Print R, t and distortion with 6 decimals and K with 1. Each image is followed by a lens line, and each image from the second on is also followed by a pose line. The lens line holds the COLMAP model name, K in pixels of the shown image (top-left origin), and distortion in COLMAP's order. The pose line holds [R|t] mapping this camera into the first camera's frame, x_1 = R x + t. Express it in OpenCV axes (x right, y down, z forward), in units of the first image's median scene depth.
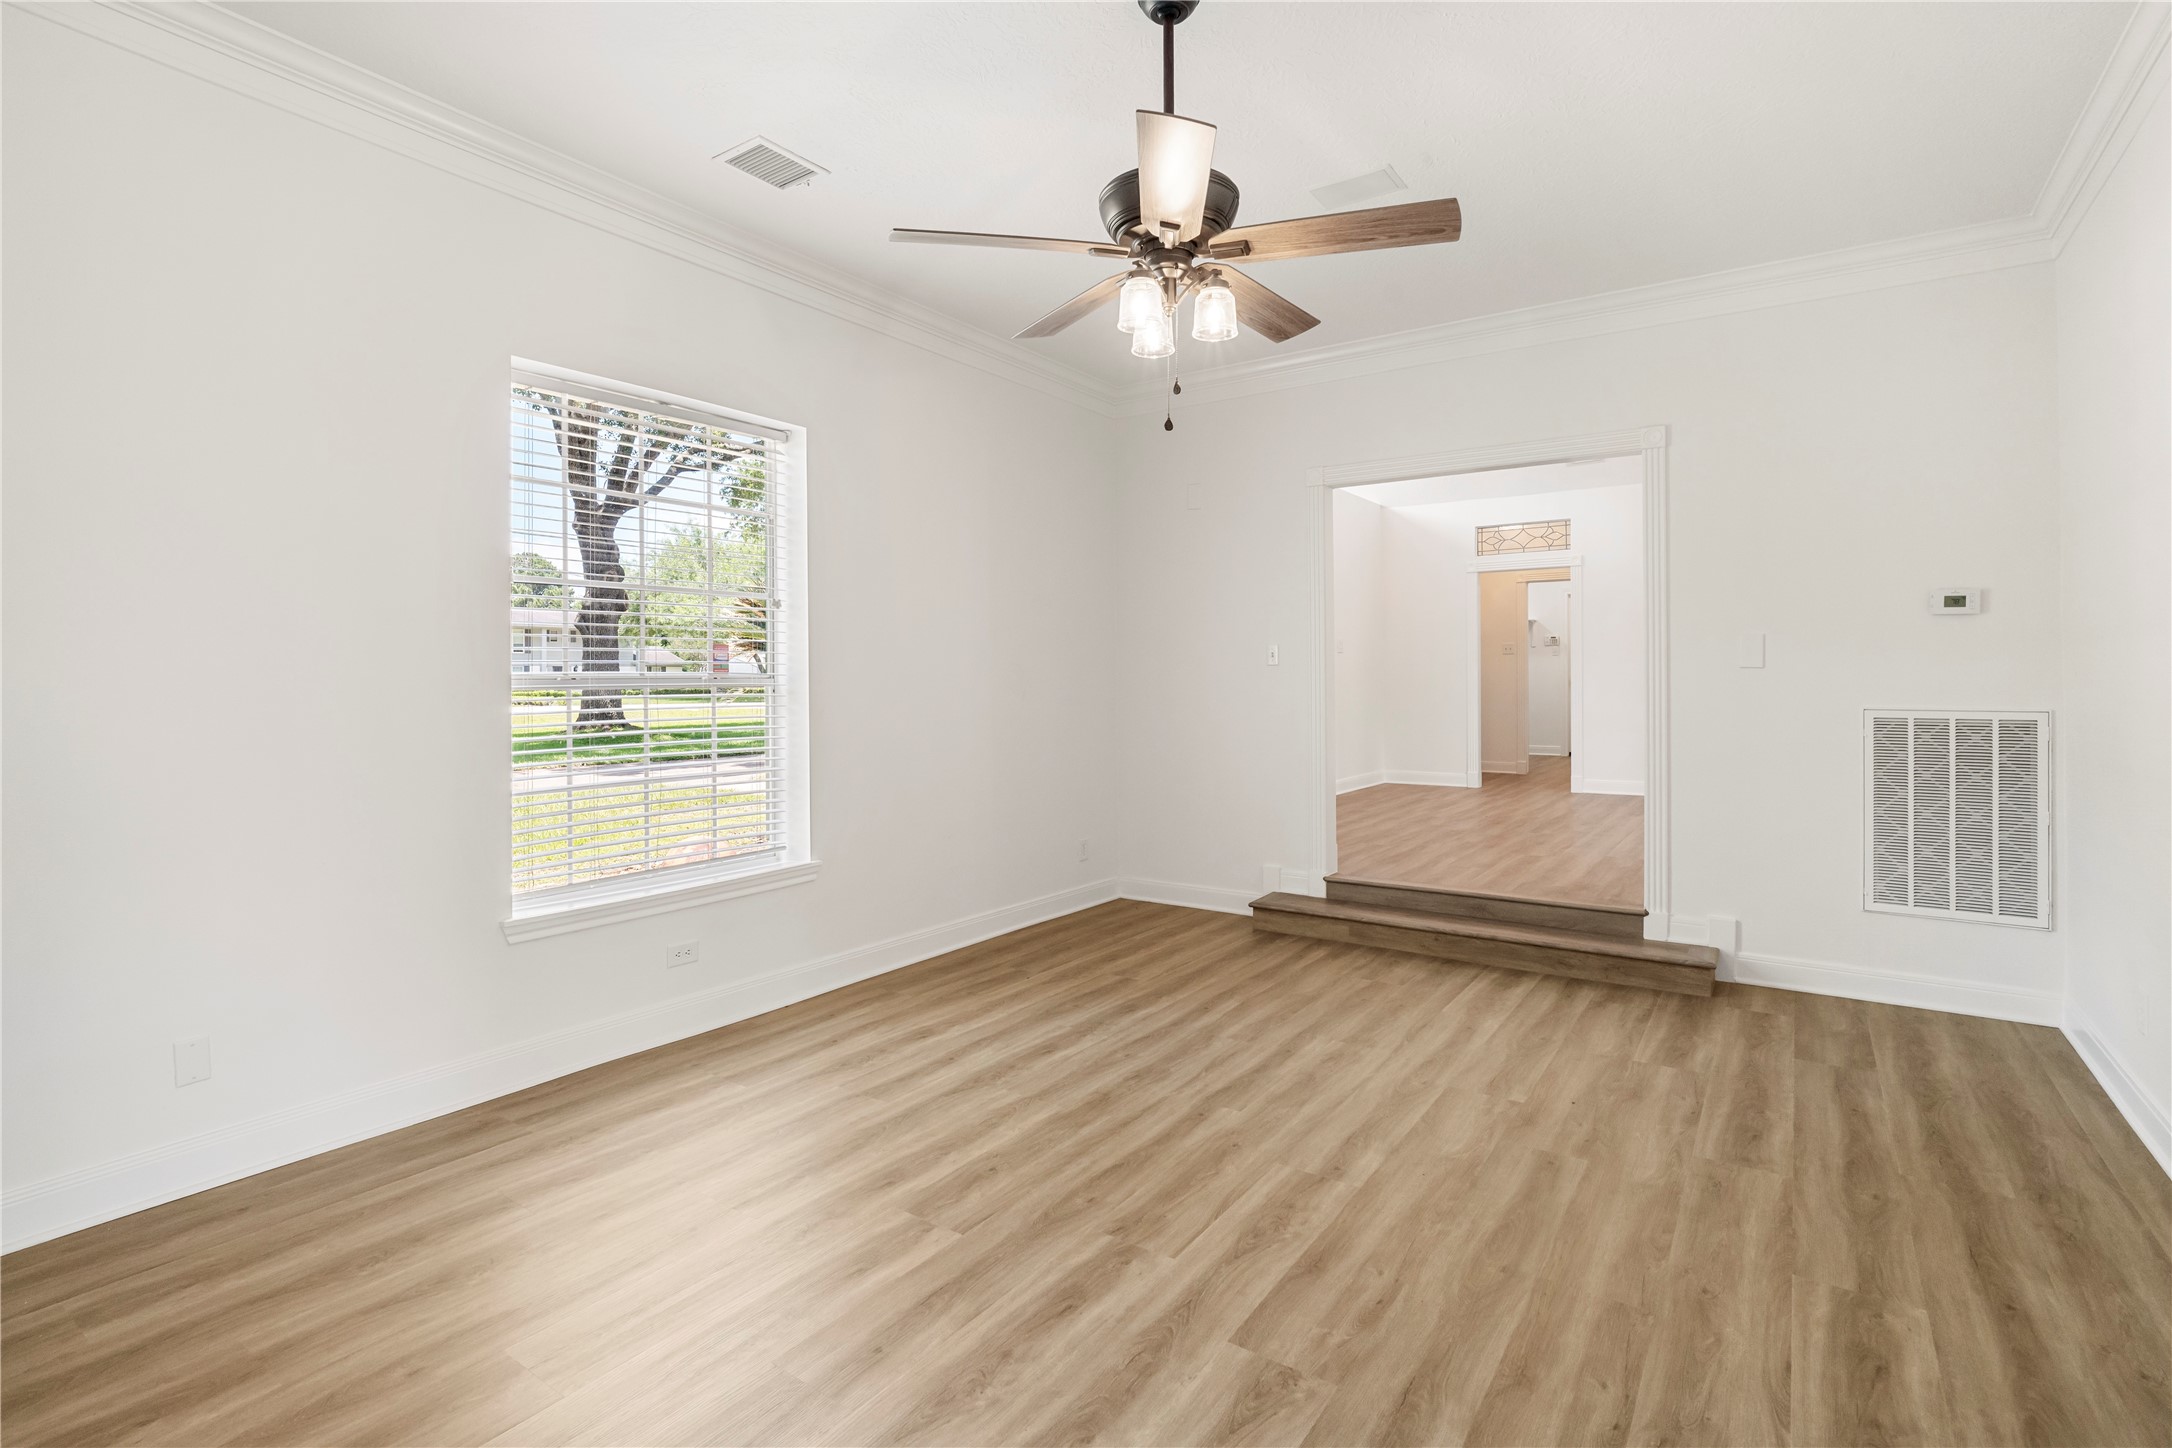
lens RADIAL K [[1024.6, 0, 1084.5], [0, 1024.6, 674.6], [0, 0, 1]] dist [-0.000595, 0.001076]
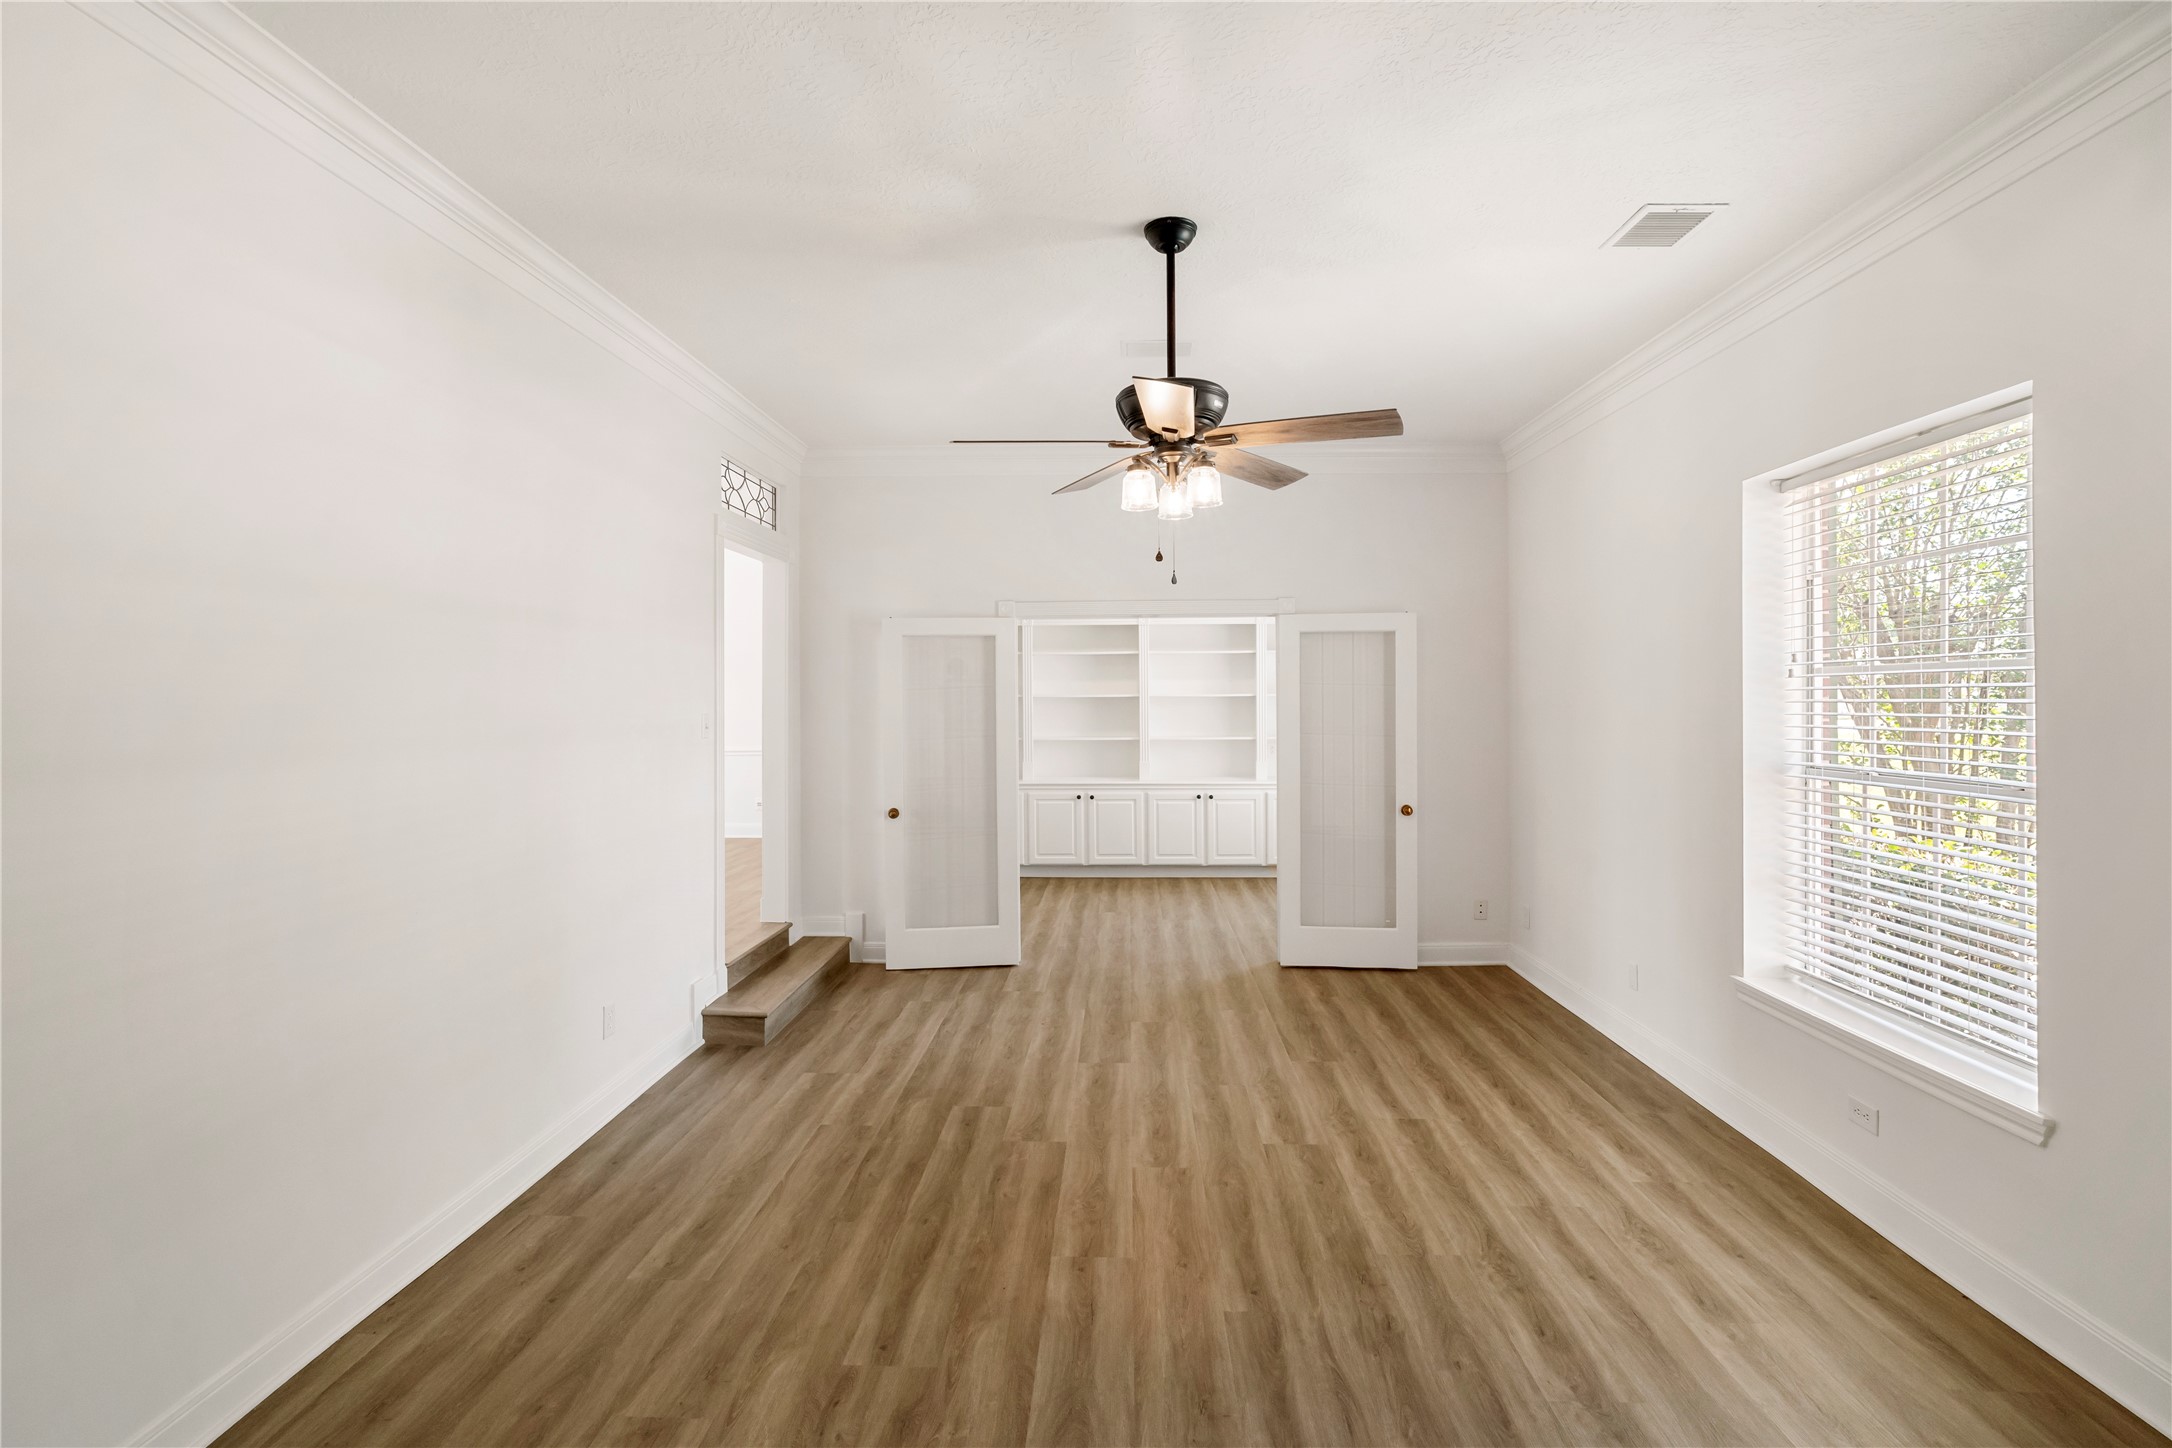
lens RADIAL K [[1024.6, 0, 1095.6], [0, 1024.6, 710.2], [0, 0, 1]] dist [-0.000595, 0.001076]
pose [[-0.836789, 0.011455, -0.547405, 0.821988], [0.007223, 0.999925, 0.009883, -0.093684], [0.547477, 0.004316, -0.836810, 1.939451]]
